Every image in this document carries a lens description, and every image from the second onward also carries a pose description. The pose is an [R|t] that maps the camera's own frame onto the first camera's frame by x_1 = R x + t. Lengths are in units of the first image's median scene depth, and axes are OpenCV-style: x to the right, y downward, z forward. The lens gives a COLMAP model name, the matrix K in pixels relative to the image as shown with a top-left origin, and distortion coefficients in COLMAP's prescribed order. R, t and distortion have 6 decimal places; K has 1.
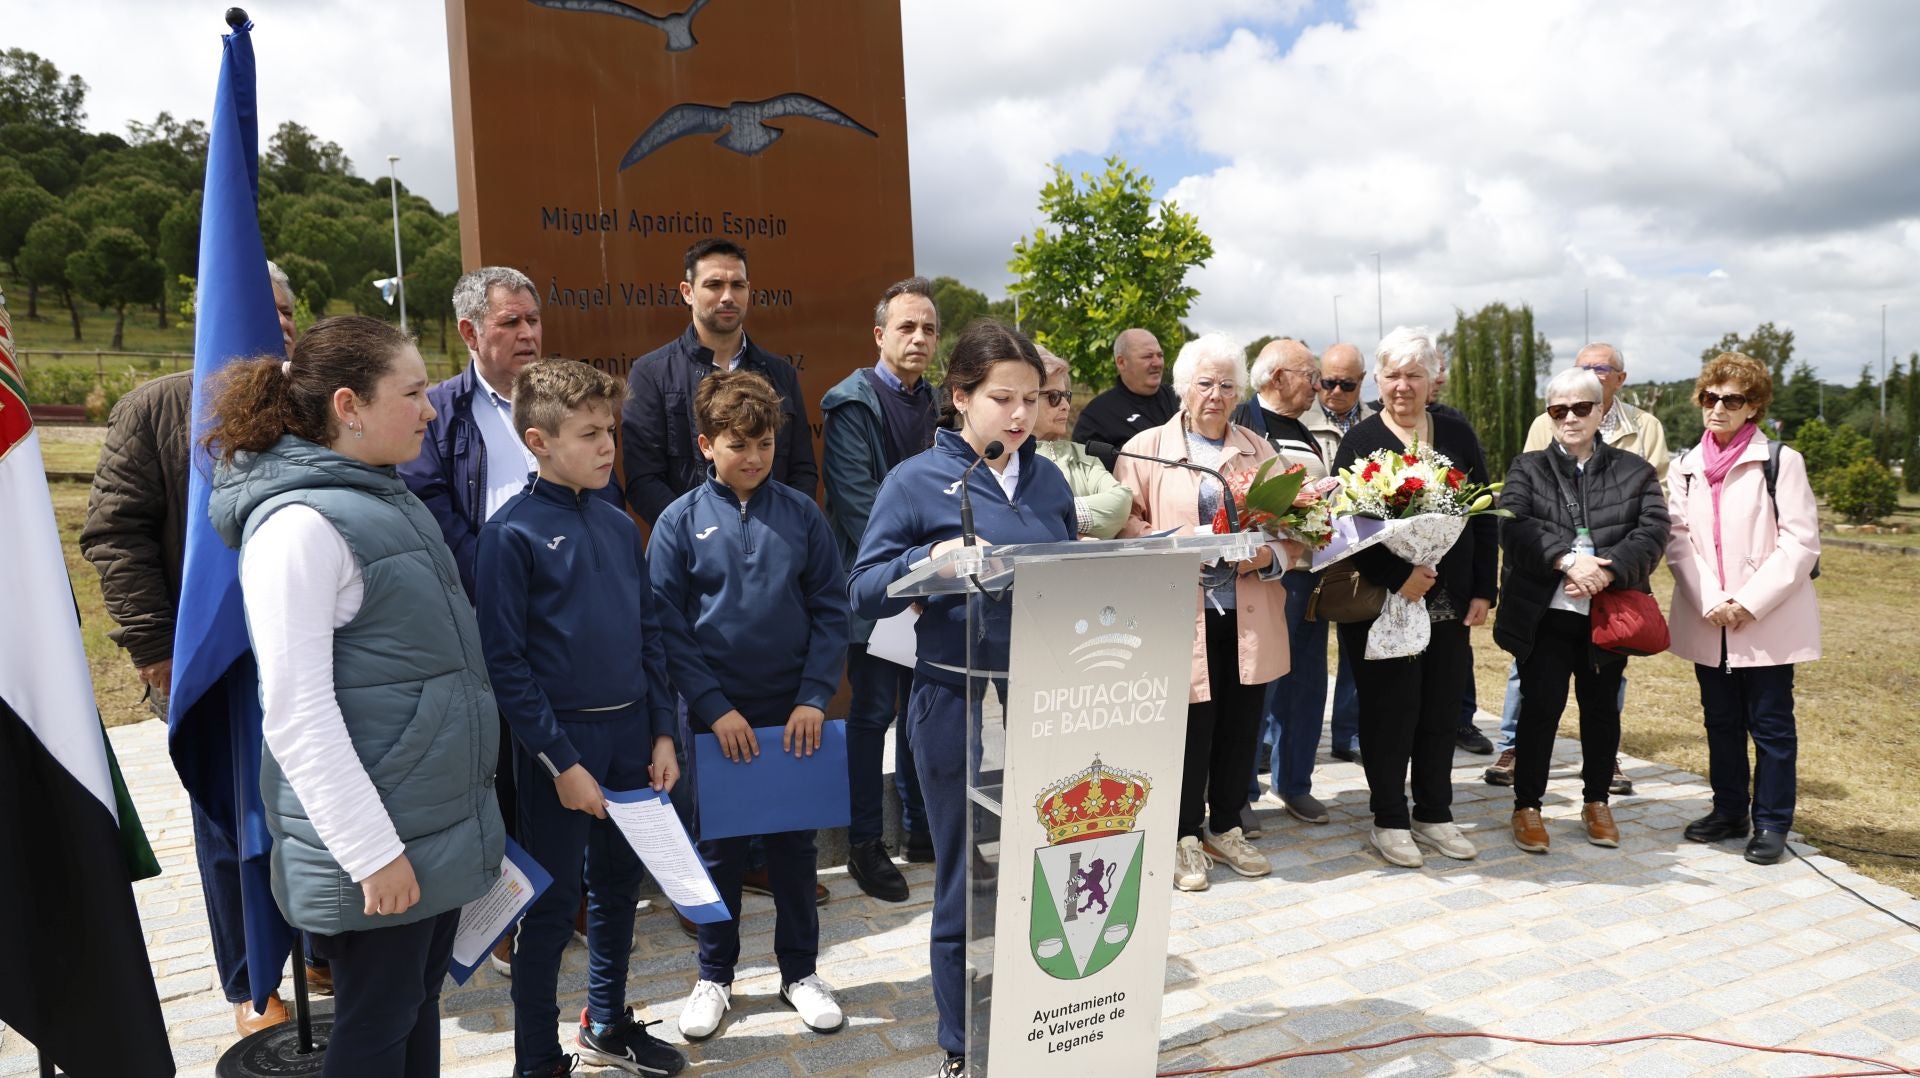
lens RADIAL K [[1326.2, 0, 1001.4], [0, 1326.2, 544.3], [0, 0, 1]] dist [-0.095052, 0.055905]
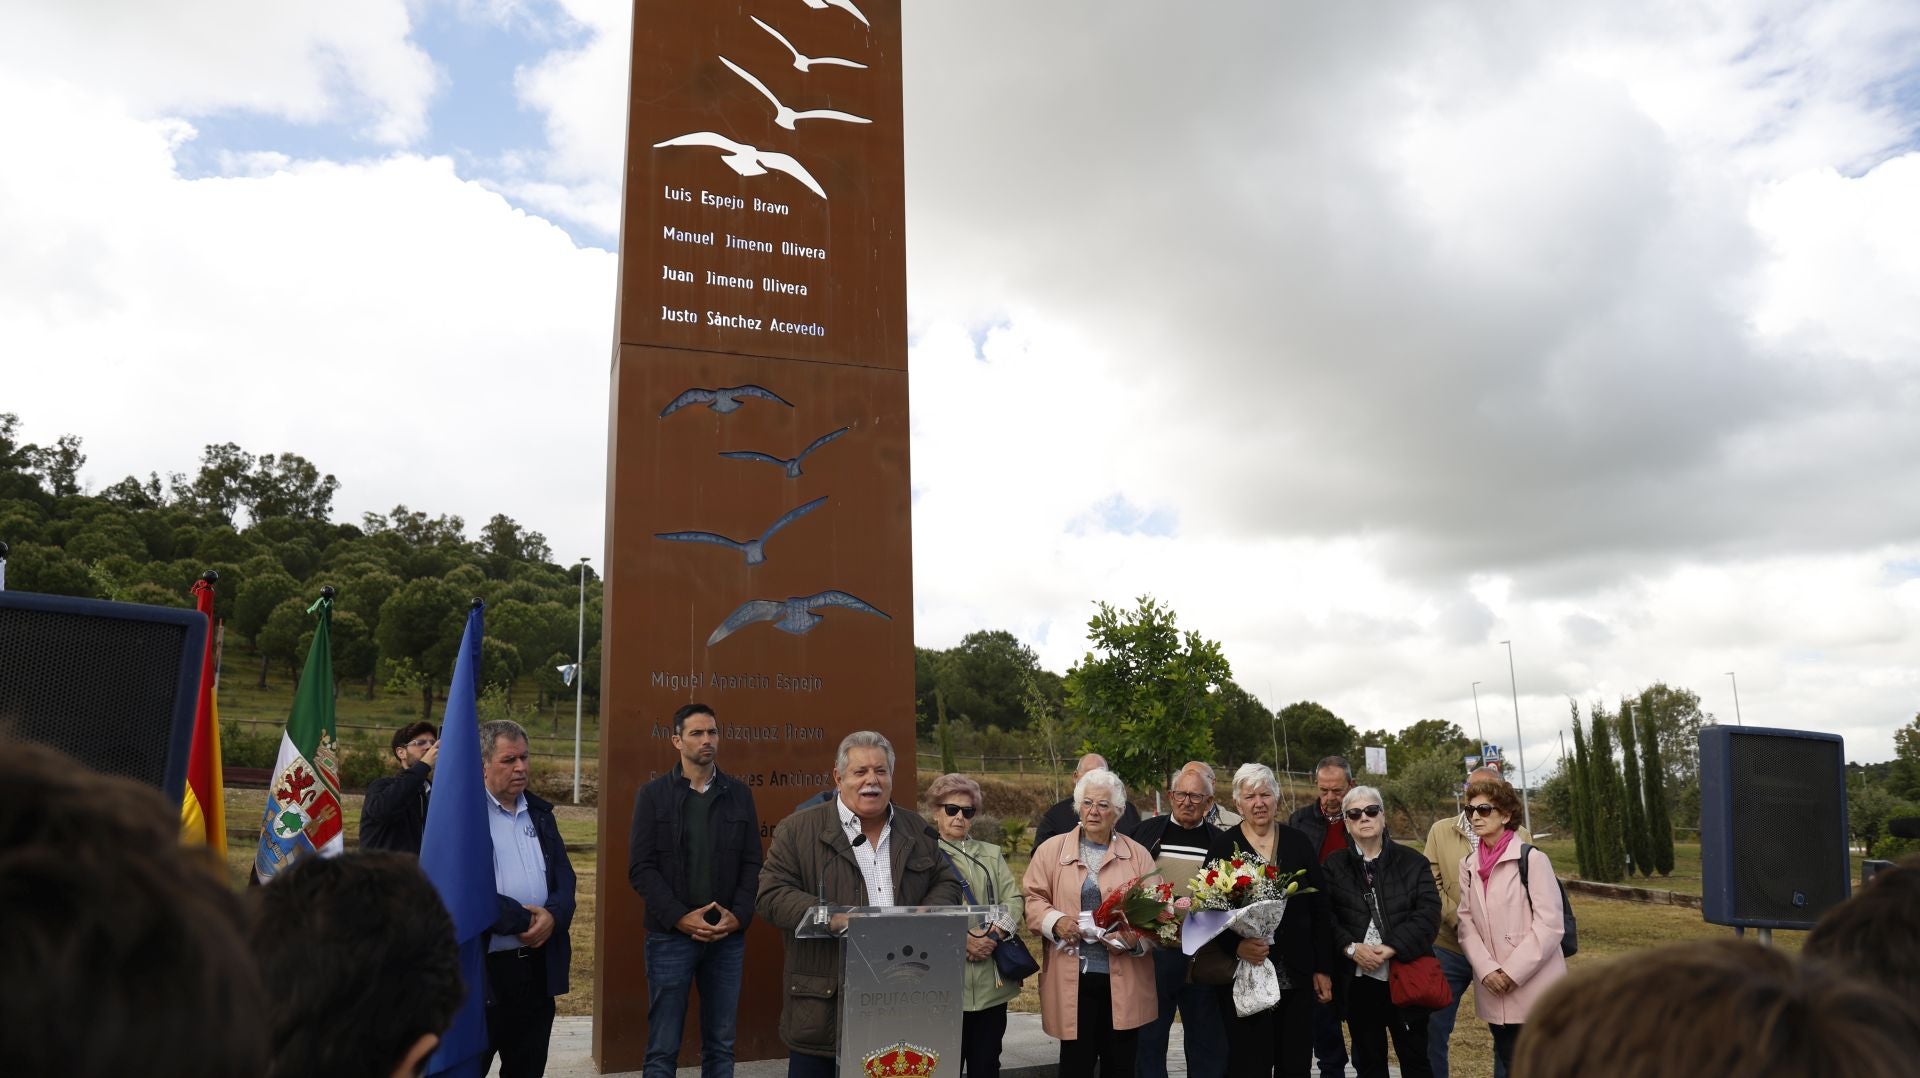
lens RADIAL K [[1326.2, 0, 1001.4], [0, 1326.2, 544.3], [0, 0, 1]] dist [-0.095052, 0.055905]
pose [[0.992780, -0.006438, -0.119776, 0.018887], [-0.027522, 0.959691, -0.279706, 0.000556], [0.116749, 0.280983, 0.952585, -0.034819]]
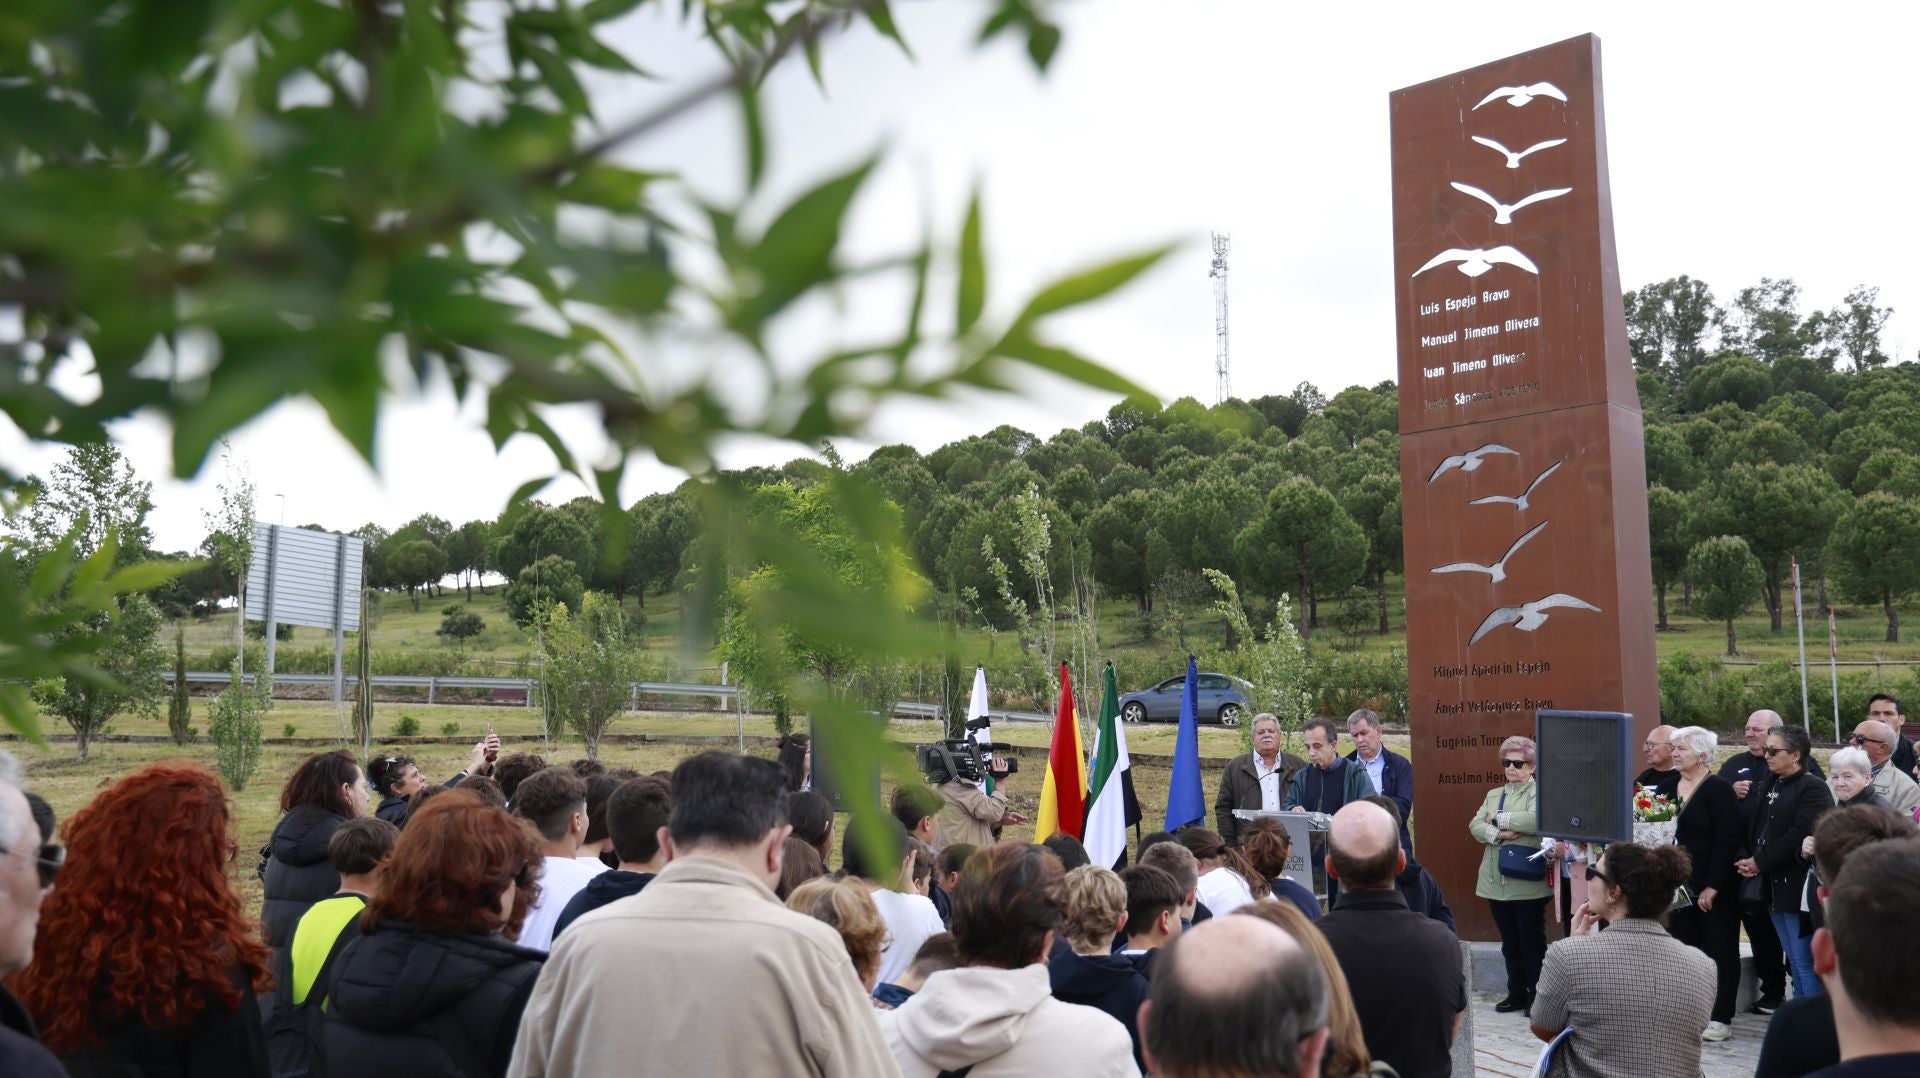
lens RADIAL K [[2013.3, 0, 960.0], [0, 2013.3, 539.0], [0, 0, 1]] dist [0.080814, 0.008247]
pose [[0.326598, -0.095222, -0.940354, 0.210368], [-0.080275, 0.988523, -0.127980, 0.001325], [0.941748, 0.117285, 0.315206, -0.065752]]
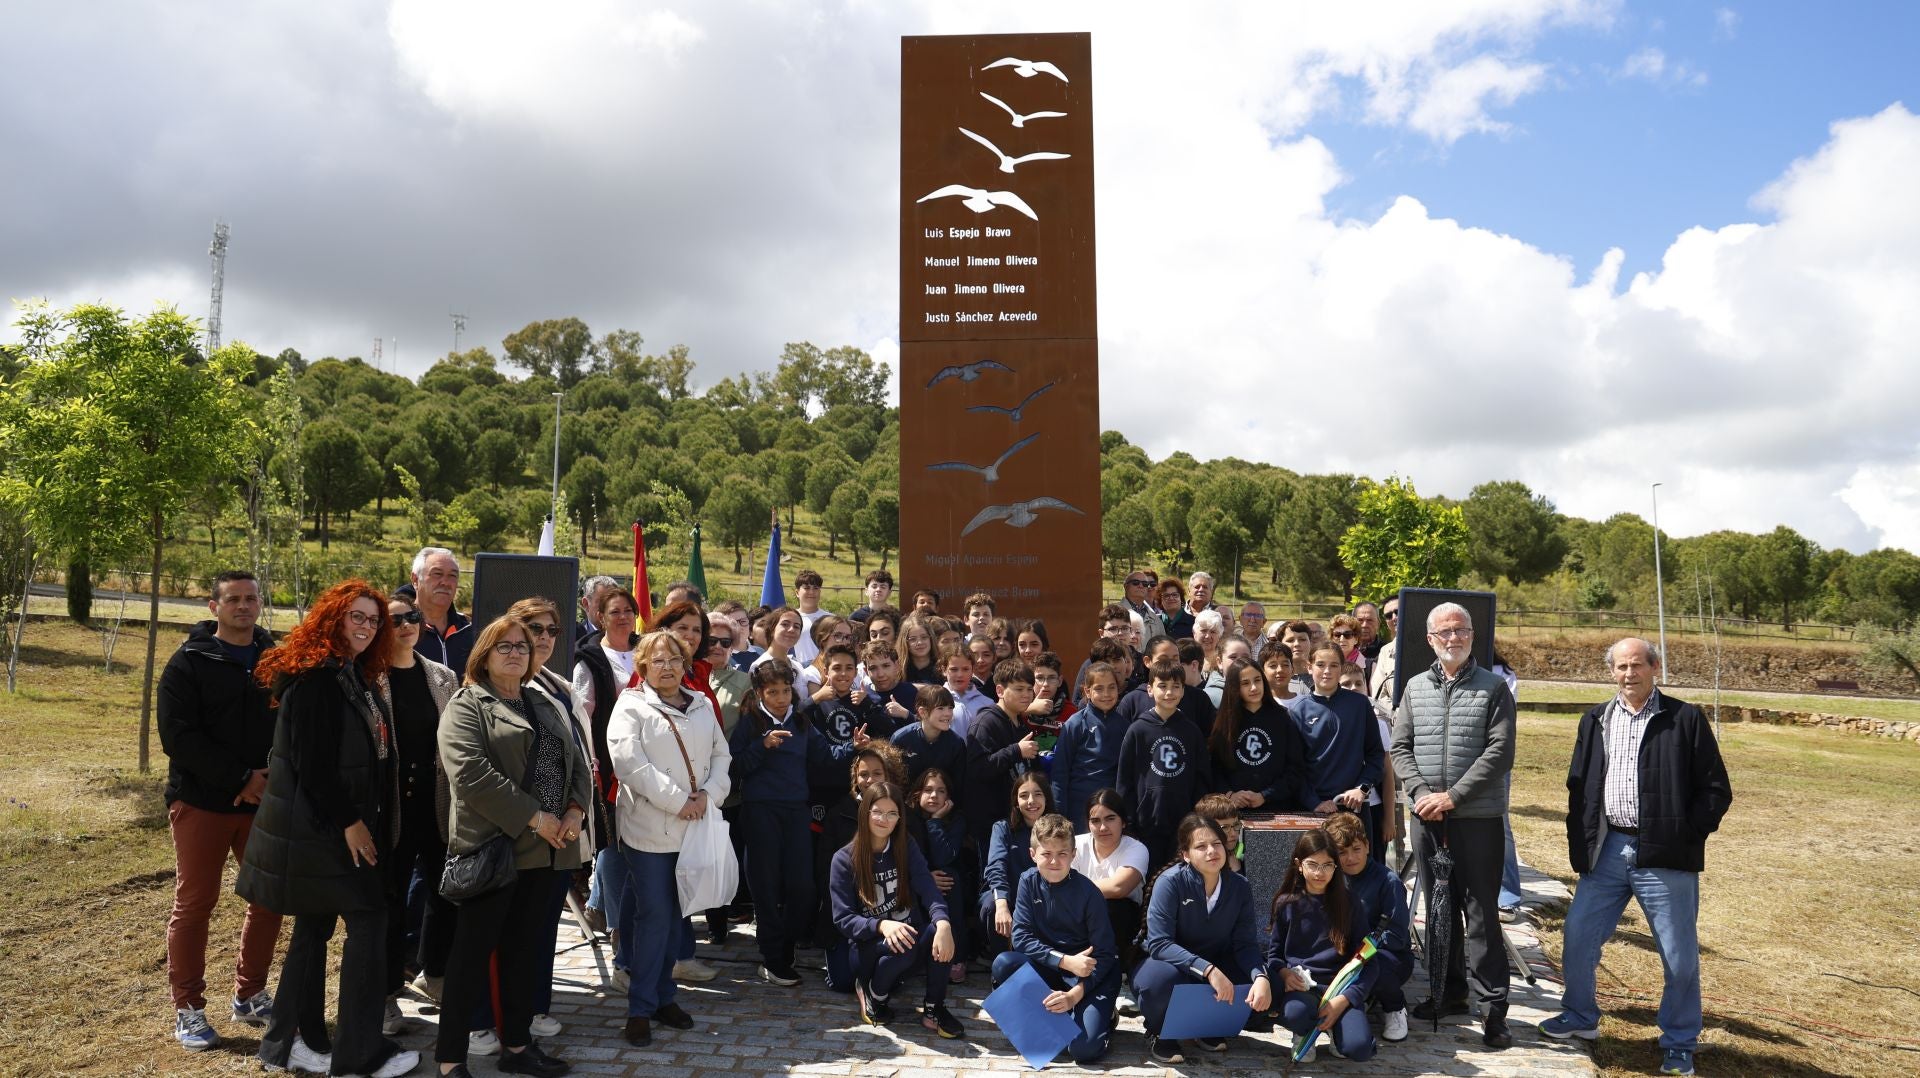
lens RADIAL K [[1365.5, 0, 977.7], [0, 1365.5, 539.8], [0, 0, 1]] dist [-0.098087, 0.059466]
pose [[0.853810, -0.016354, -0.520327, 0.083682], [-0.075552, 0.985032, -0.154934, 0.006988], [0.515073, 0.171596, 0.839794, -0.083828]]
